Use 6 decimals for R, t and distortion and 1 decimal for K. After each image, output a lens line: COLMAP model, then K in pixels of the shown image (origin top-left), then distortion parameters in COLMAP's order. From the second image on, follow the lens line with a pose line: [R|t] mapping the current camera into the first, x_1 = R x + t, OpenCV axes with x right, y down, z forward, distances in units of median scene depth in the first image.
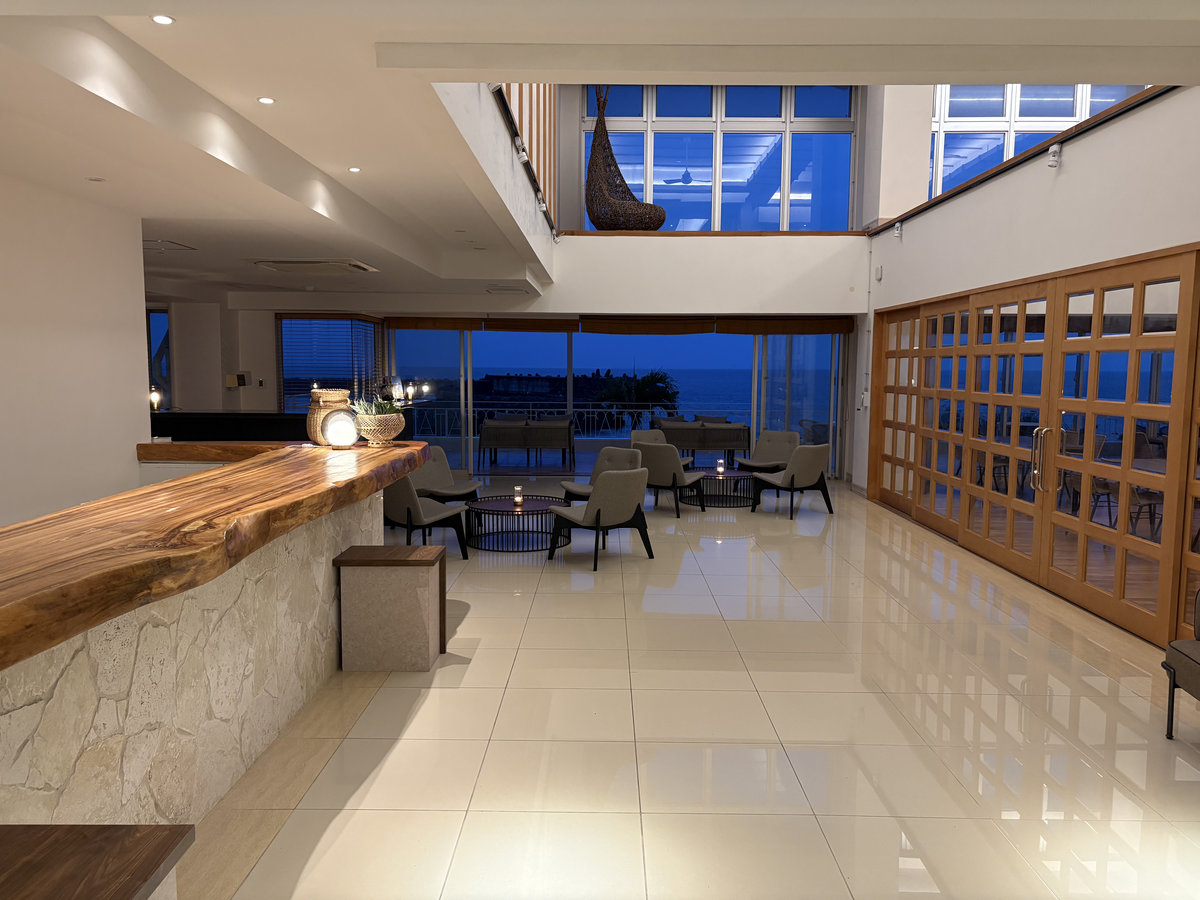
lens RADIAL K [[902.4, 0, 597.5], [0, 902.4, 454.6], [0, 0, 1]] dist [0.051397, -0.052291]
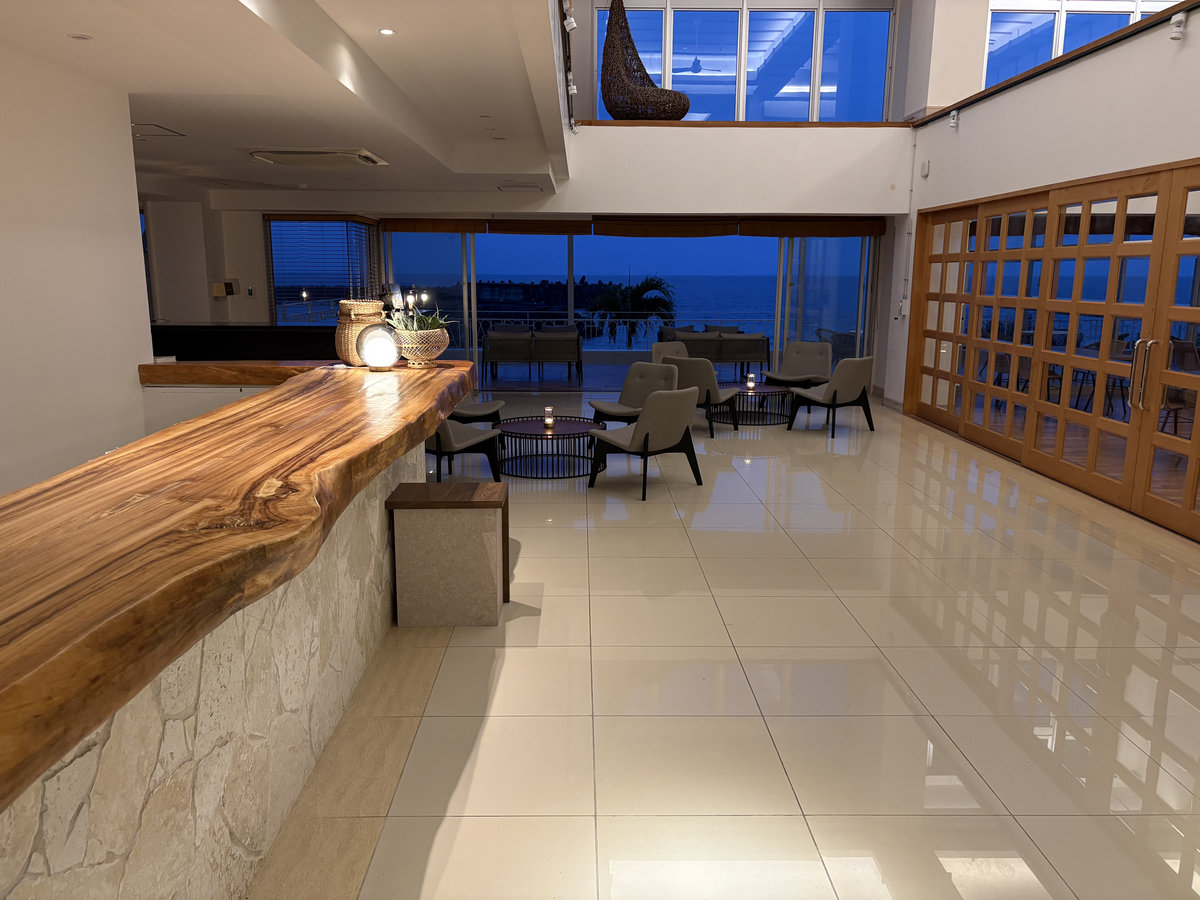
lens RADIAL K [[902.4, 0, 597.5], [0, 902.4, 454.6], [0, 0, 1]] dist [0.051397, -0.052291]
pose [[0.999589, -0.007908, 0.027561, -0.069914], [0.005098, 0.994917, 0.100573, -0.008592], [-0.028217, -0.100391, 0.994548, 0.089325]]
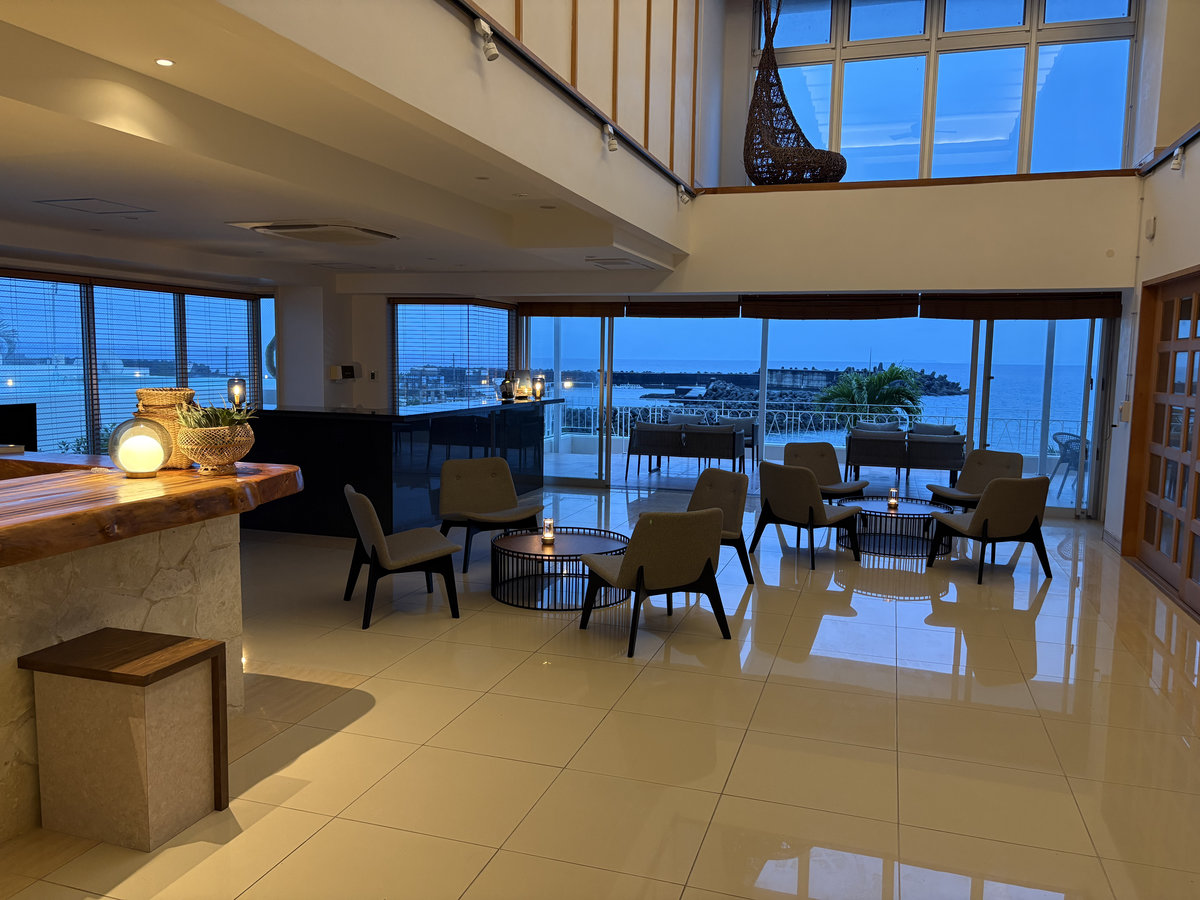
lens RADIAL K [[902.4, 0, 597.5], [0, 902.4, 454.6], [0, 0, 1]] dist [0.051397, -0.052291]
pose [[0.954680, 0.041326, -0.294751, 0.172410], [-0.039044, 0.999145, 0.013624, -0.031906], [0.295062, -0.001498, 0.955477, 0.311518]]
